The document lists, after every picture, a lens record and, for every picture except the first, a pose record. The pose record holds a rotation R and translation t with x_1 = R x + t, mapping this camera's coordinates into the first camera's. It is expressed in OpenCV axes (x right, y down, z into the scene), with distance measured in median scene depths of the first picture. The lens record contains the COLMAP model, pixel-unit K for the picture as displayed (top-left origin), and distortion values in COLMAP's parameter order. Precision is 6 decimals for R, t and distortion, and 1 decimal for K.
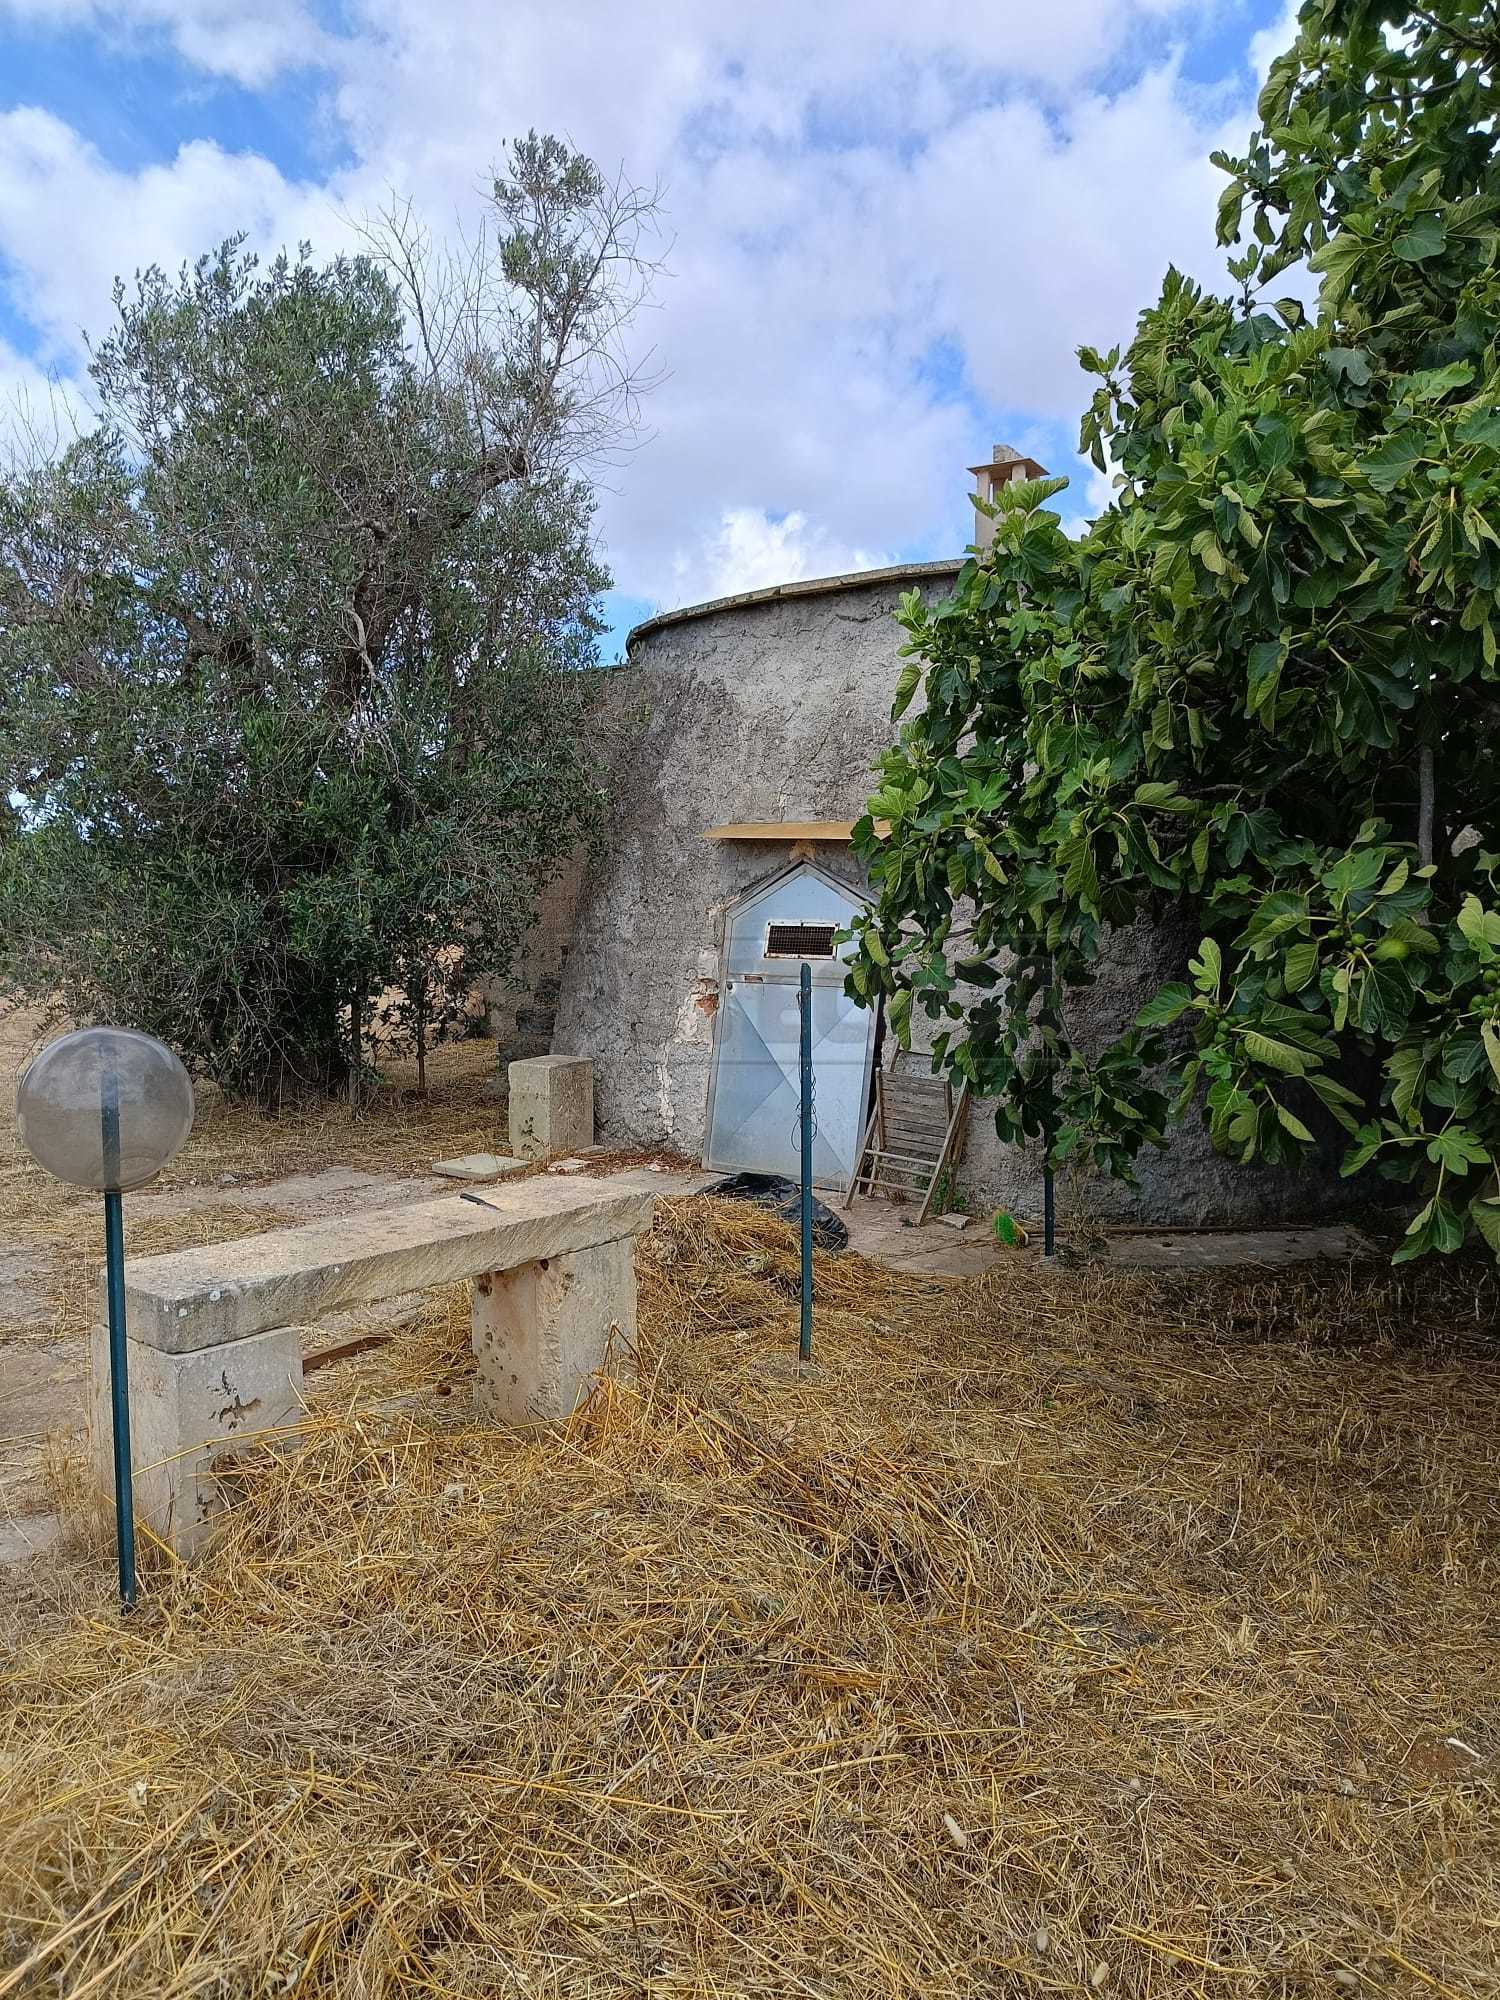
lens RADIAL K [[1479.9, 0, 750.0], [0, 1479.9, 1000.0], [0, 0, 1]] dist [0.094660, -0.168022]
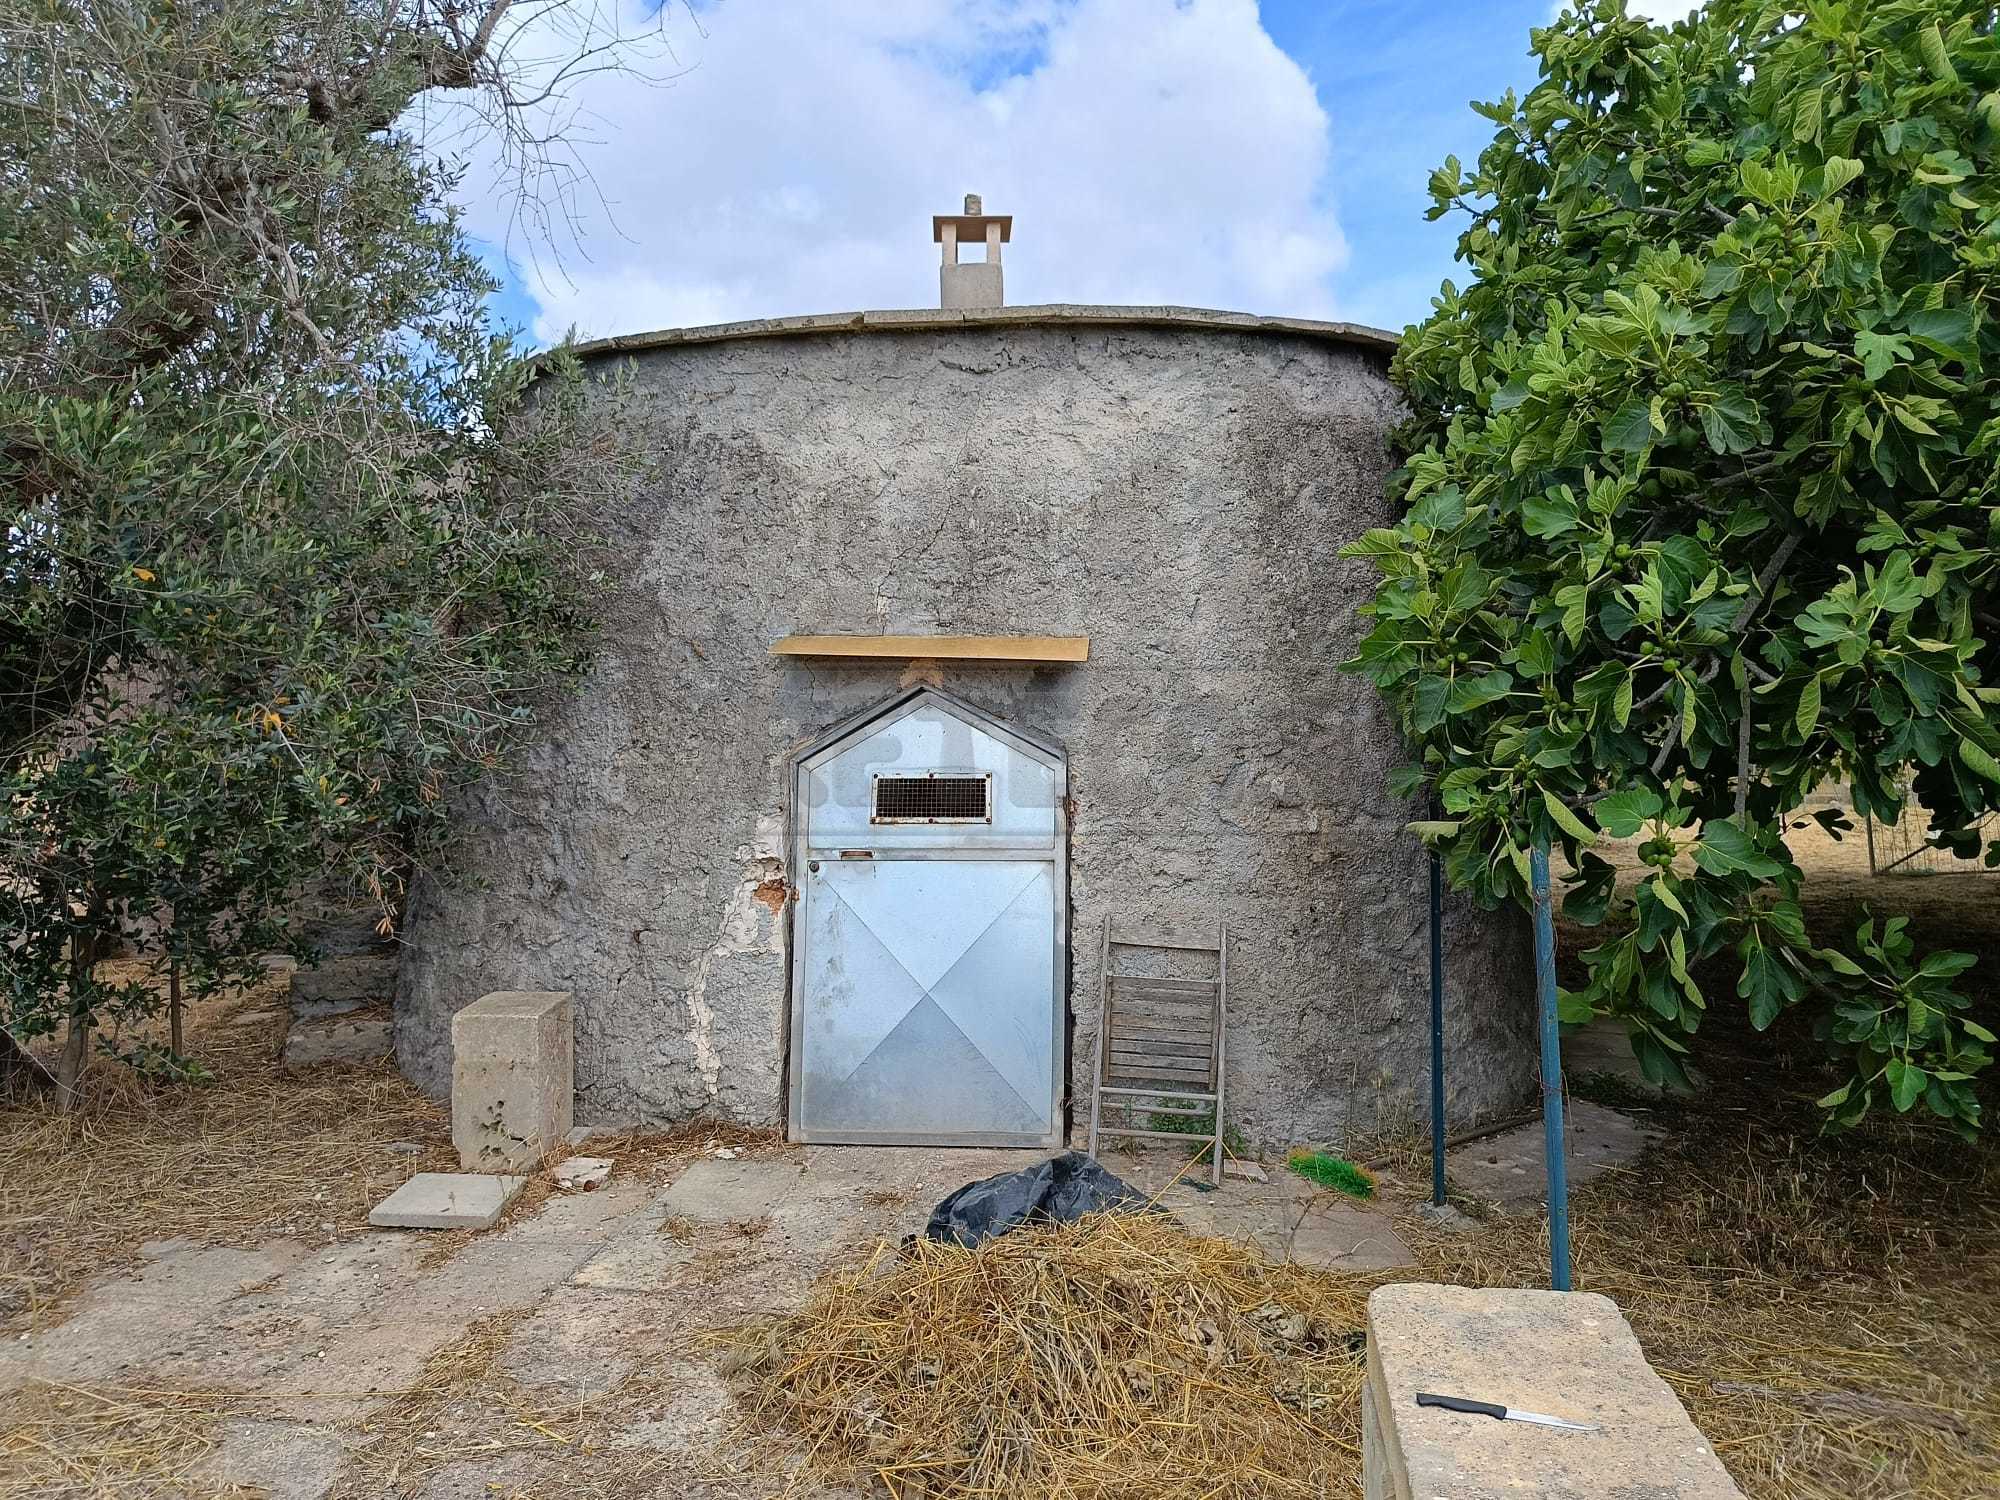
lens RADIAL K [[1479.9, 0, 1000.7], [0, 1479.9, 729.4], [0, 0, 1]] dist [0.094660, -0.168022]
pose [[0.834345, -0.009073, 0.551168, -0.318917], [0.046028, 0.997520, -0.053256, -0.032442], [-0.549318, 0.069803, 0.832693, 0.363253]]
